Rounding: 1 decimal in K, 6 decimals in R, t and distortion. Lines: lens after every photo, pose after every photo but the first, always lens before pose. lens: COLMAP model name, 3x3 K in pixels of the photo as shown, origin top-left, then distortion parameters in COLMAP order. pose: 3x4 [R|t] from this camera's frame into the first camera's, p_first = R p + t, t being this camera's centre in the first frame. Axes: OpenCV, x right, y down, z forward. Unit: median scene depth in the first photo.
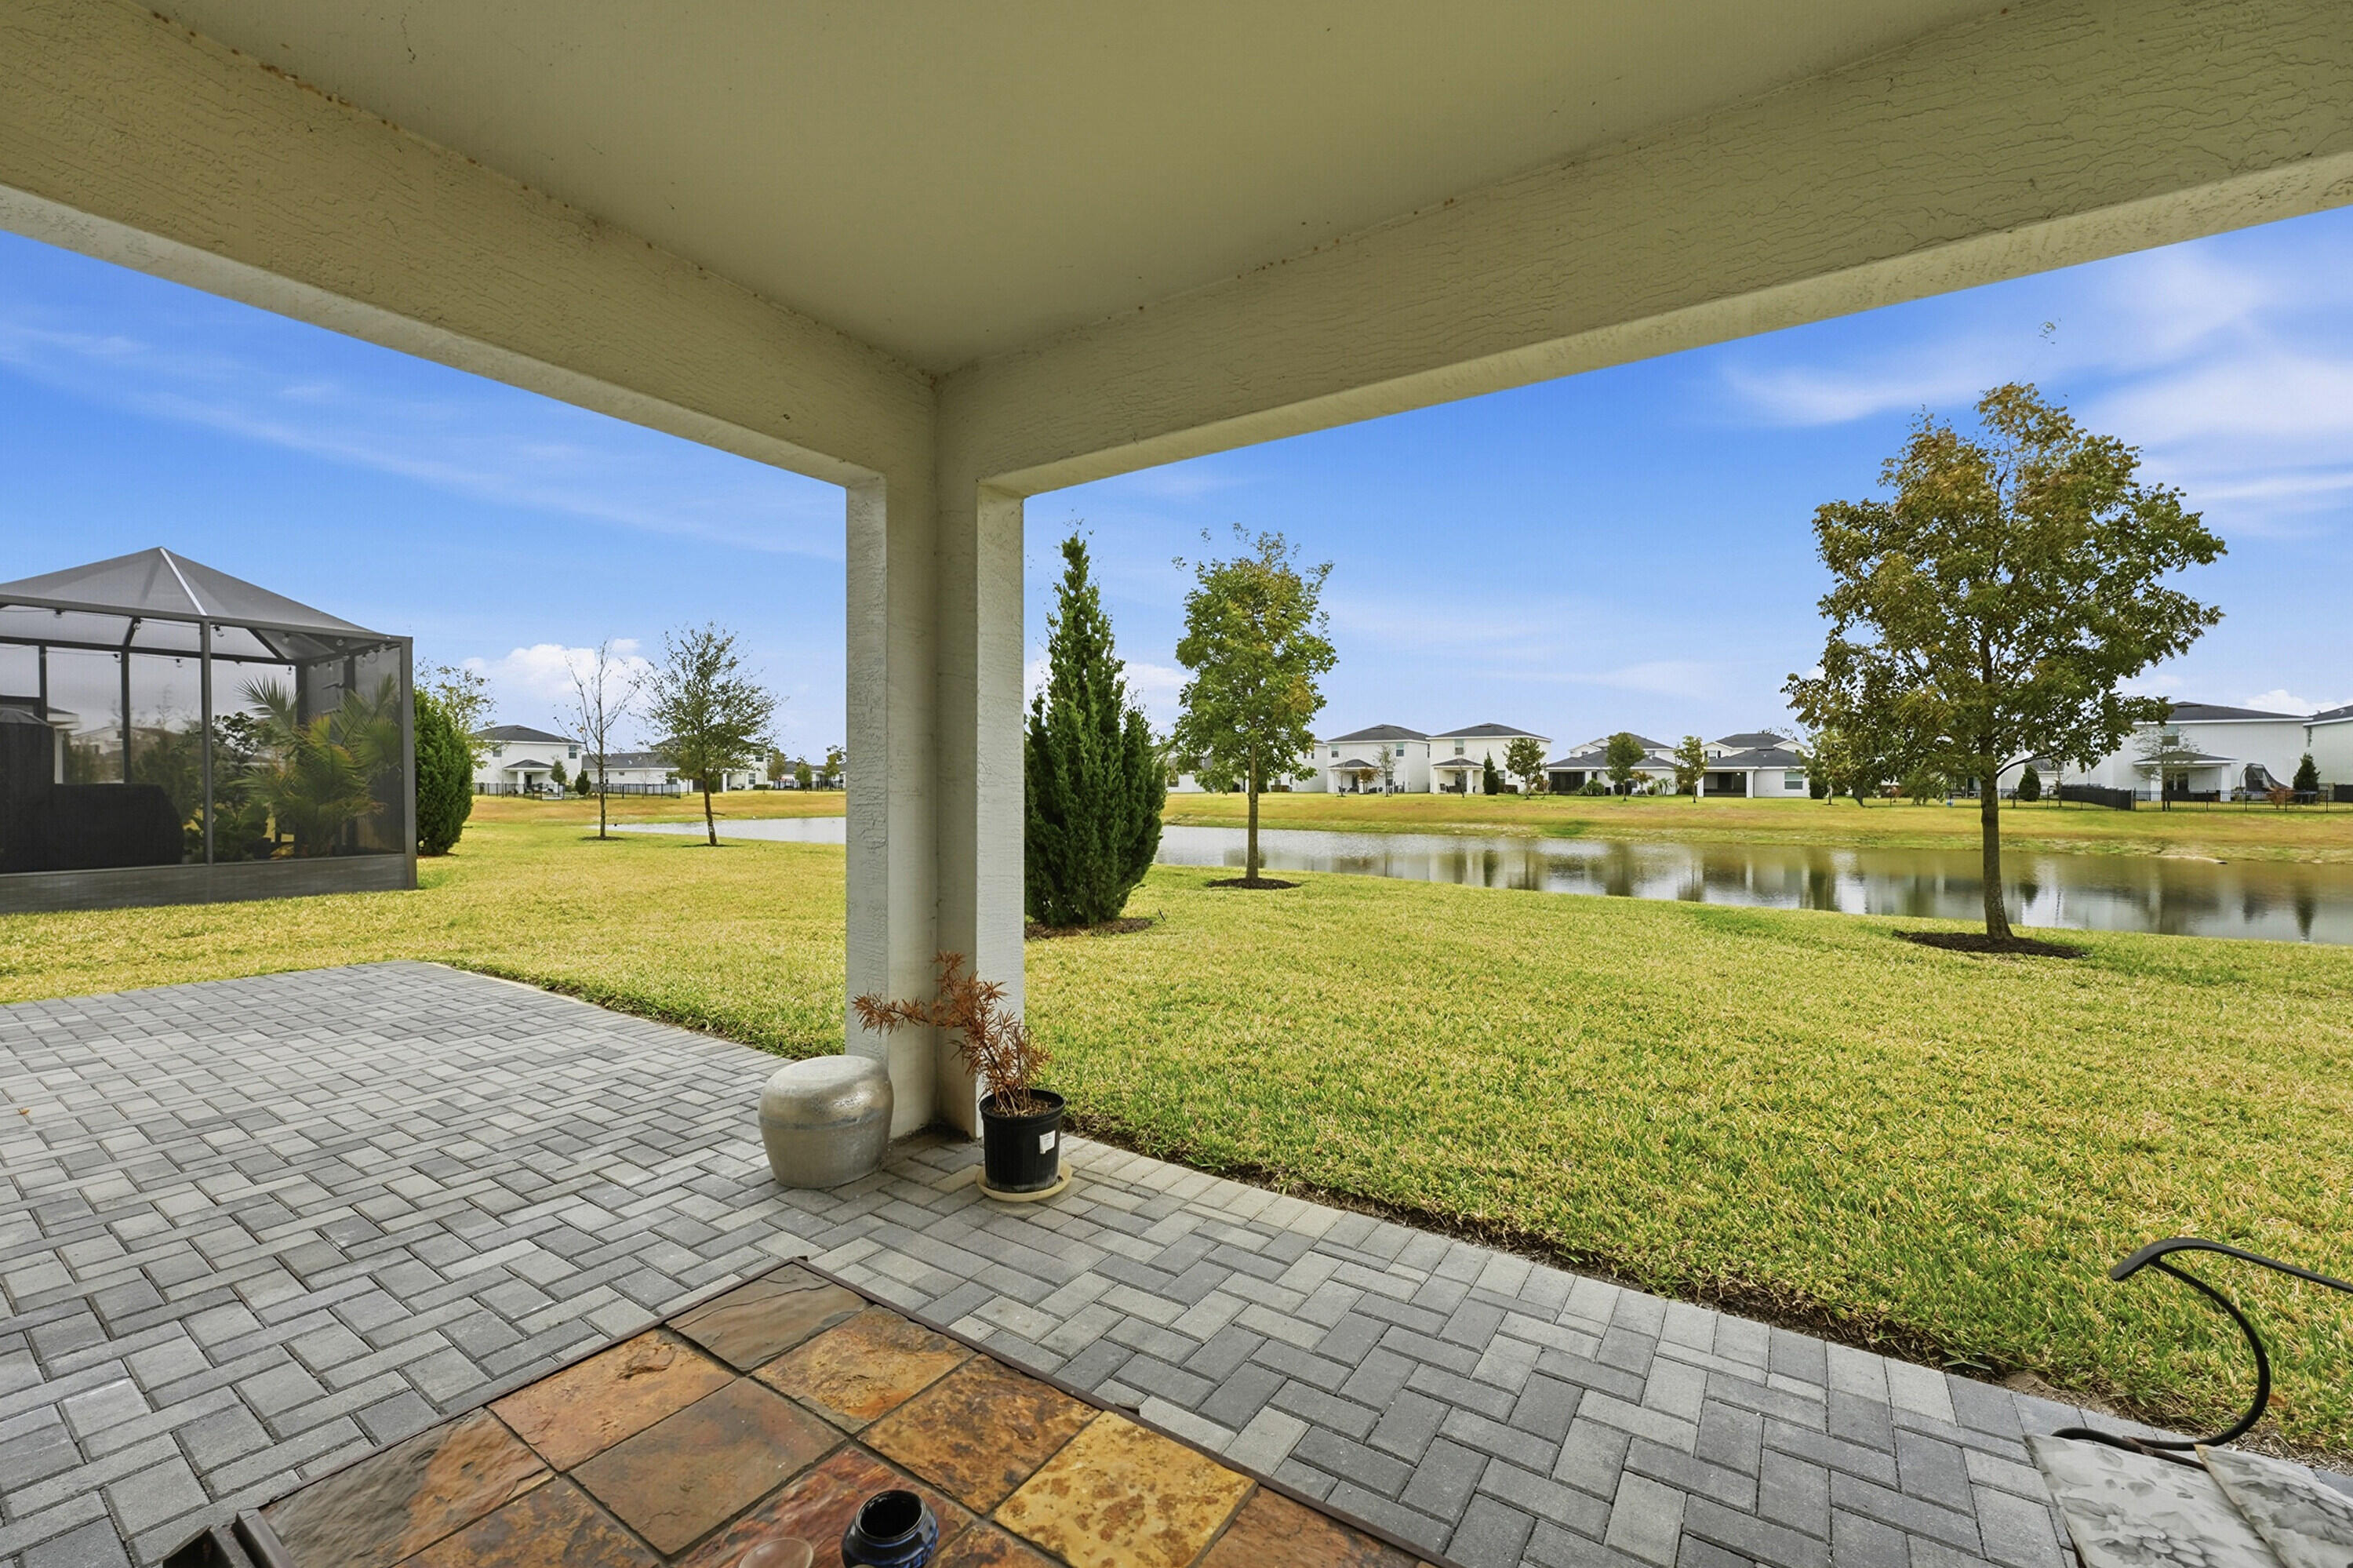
lens RADIAL K [[952.7, 0, 1181.4], [0, 952.7, 798.1], [0, 0, 1]] dist [-0.002269, -0.000016]
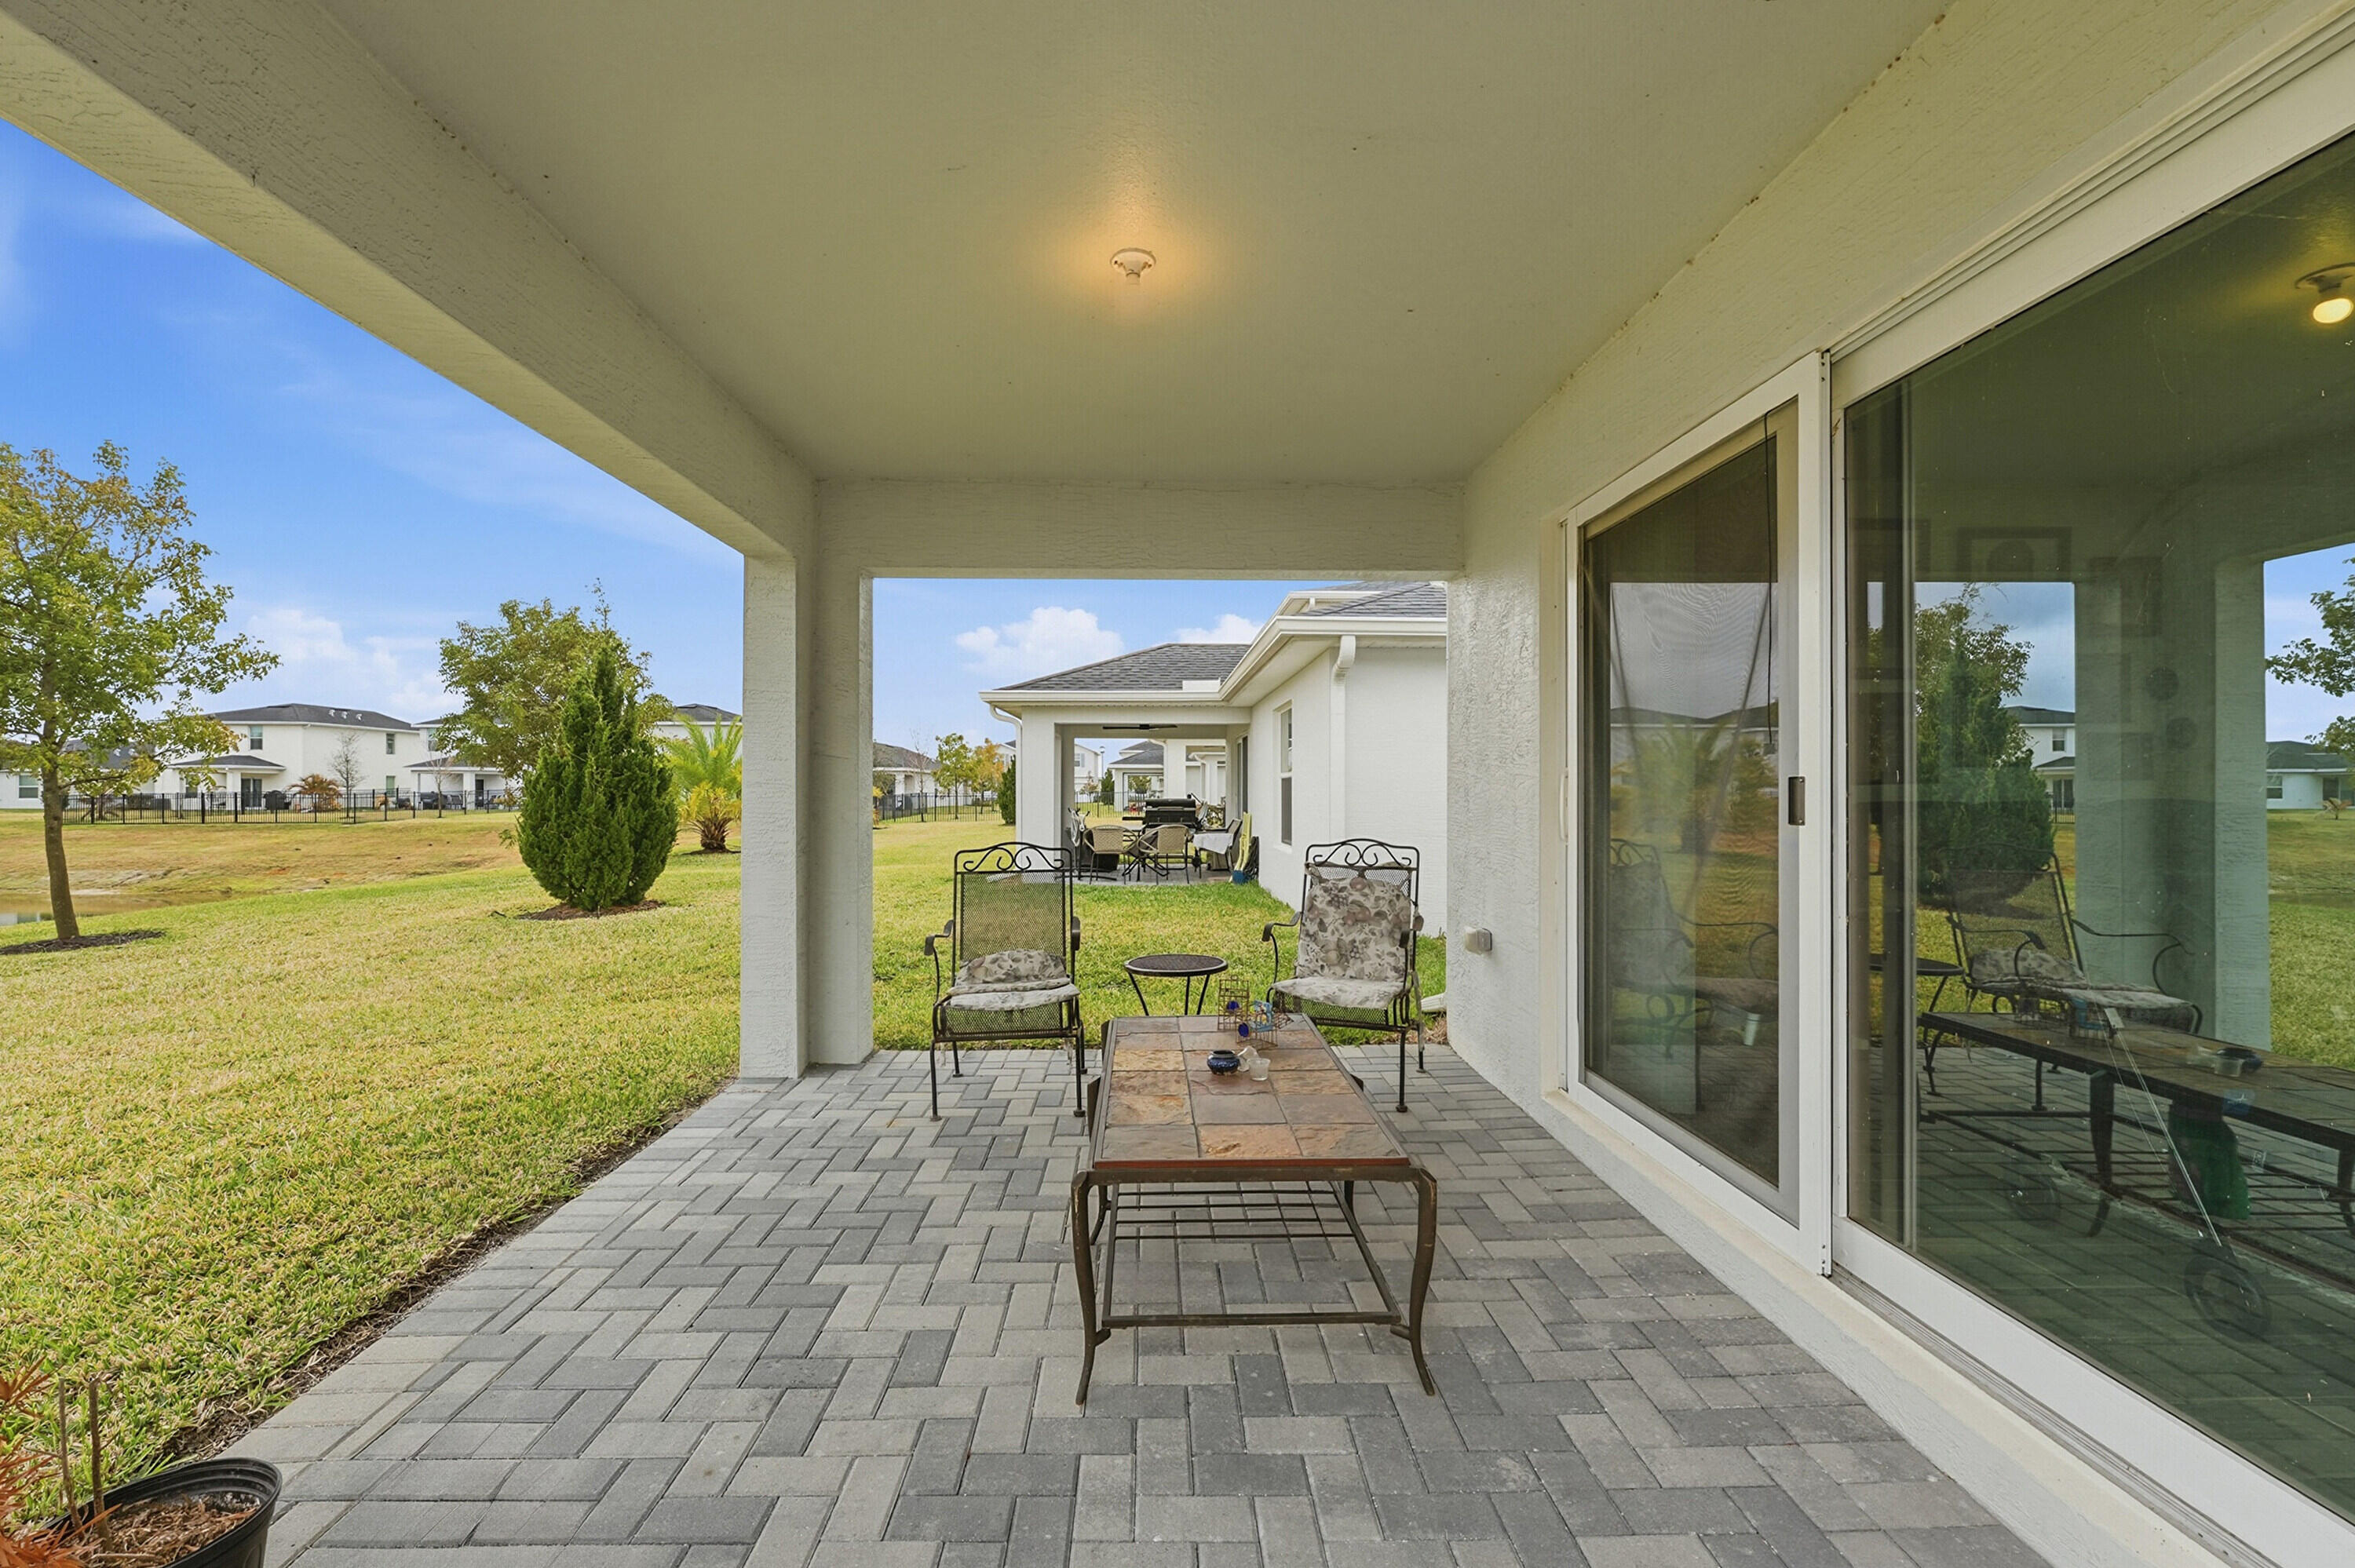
lens RADIAL K [[953.4, 0, 1166.1], [0, 953.4, 782.3], [0, 0, 1]] dist [-0.002269, -0.000016]
pose [[-0.572217, 0.006271, 0.820078, -0.542012], [0.011058, 0.999939, 0.000069, -0.007860], [-0.820028, 0.009108, -0.572252, 0.594086]]
